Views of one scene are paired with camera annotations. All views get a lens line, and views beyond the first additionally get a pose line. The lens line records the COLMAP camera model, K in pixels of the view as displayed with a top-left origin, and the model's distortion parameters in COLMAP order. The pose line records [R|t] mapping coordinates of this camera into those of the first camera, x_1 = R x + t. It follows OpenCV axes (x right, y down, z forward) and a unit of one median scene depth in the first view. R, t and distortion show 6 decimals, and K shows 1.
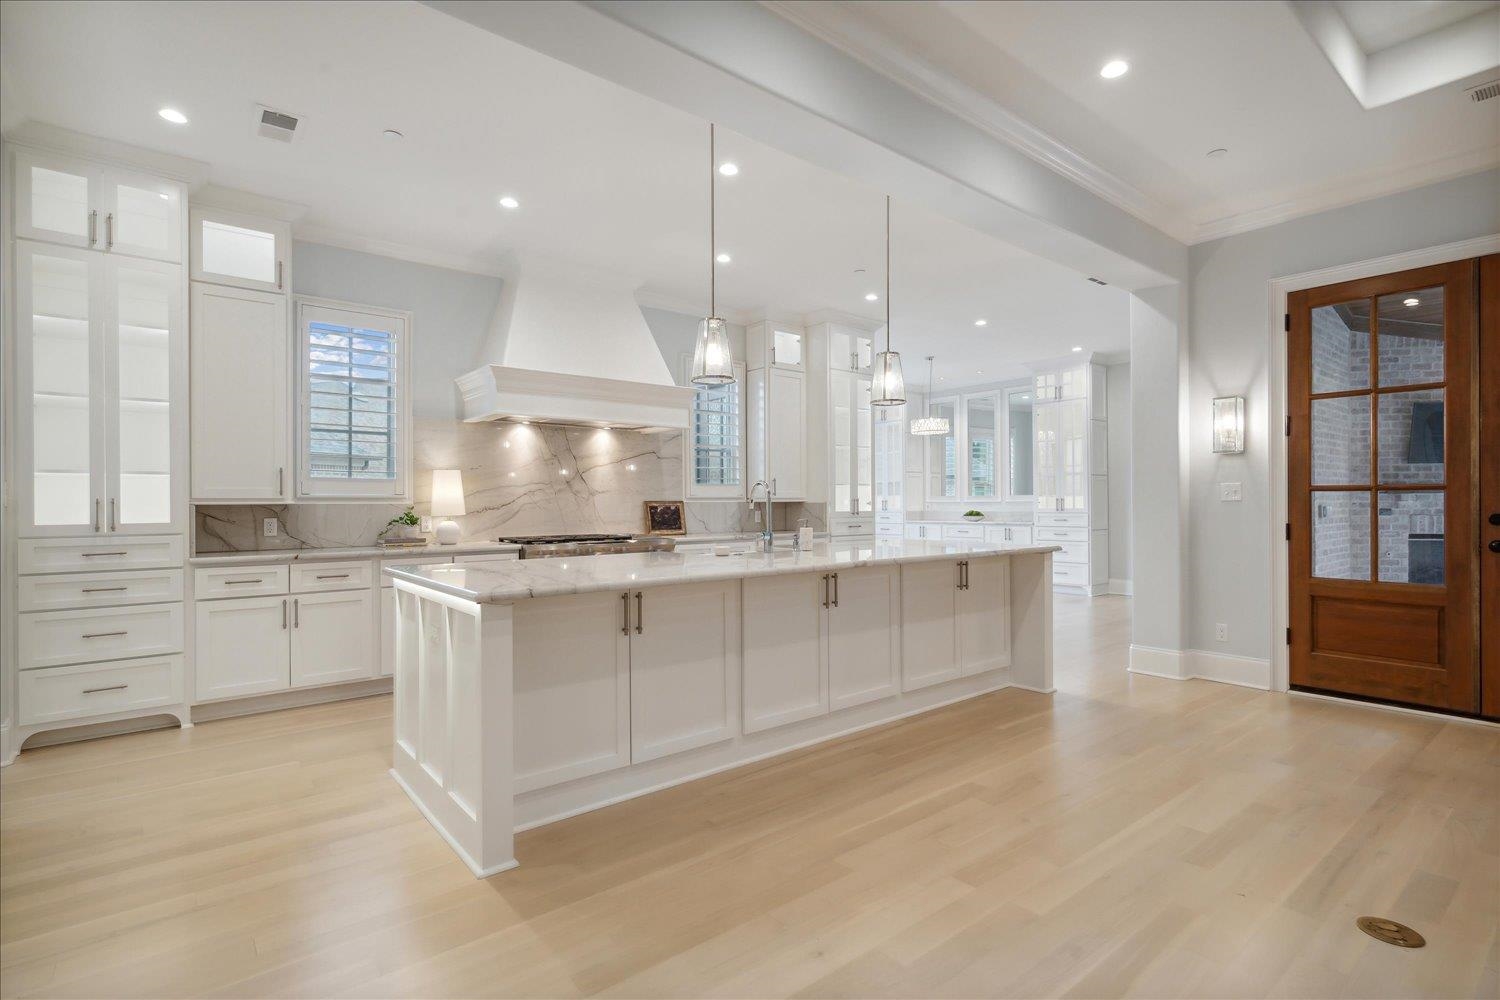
lens RADIAL K [[738.3, 0, 756.3], [0, 738.3, 506.3], [0, 0, 1]] dist [0.001650, 0.000370]
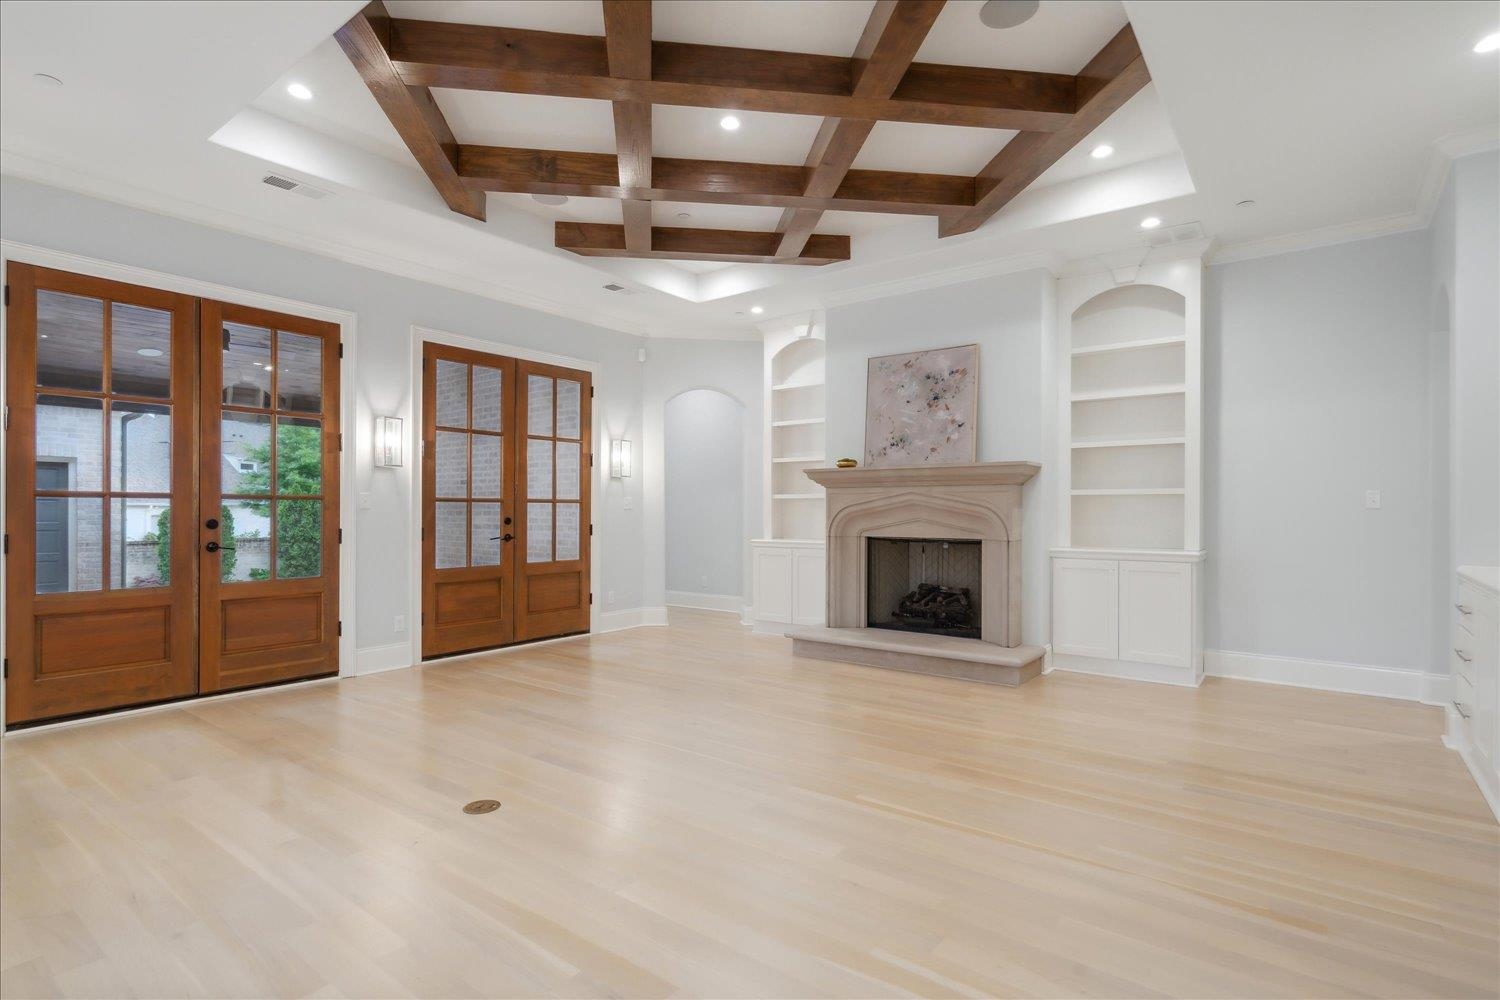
lens RADIAL K [[738.3, 0, 756.3], [0, 738.3, 506.3], [0, 0, 1]] dist [0.001650, 0.000370]
pose [[-0.249900, 0.008670, 0.968233, -0.354952], [0.000632, 0.999961, -0.008790, -0.000264], [-0.968272, -0.001584, -0.249895, 0.444283]]
